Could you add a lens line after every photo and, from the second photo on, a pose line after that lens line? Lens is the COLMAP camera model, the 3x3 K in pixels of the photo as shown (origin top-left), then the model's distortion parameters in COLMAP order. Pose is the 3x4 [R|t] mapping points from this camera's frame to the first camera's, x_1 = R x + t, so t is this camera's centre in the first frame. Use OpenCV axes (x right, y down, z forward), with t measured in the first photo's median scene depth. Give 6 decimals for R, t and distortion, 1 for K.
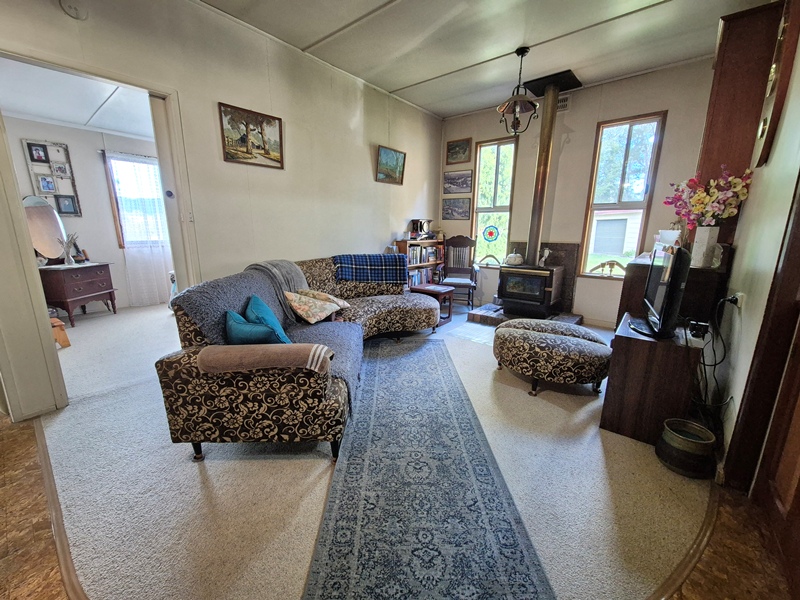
lens RADIAL K [[326.0, 0, 397.5], [0, 326.0, 300.2], [0, 0, 1]] dist [0.000222, 0.000063]
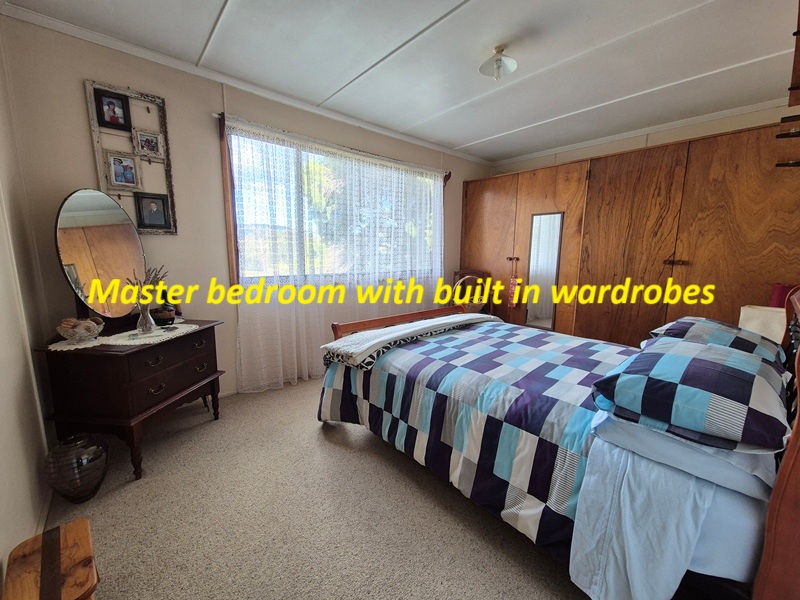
lens RADIAL K [[326.0, 0, 400.0], [0, 326.0, 300.8], [0, 0, 1]] dist [0.000222, 0.000063]
pose [[0.987302, 0.036768, -0.154540, -0.546781], [-0.046700, 0.997036, -0.061136, -0.138094], [0.151834, 0.067577, 0.986093, 0.563798]]
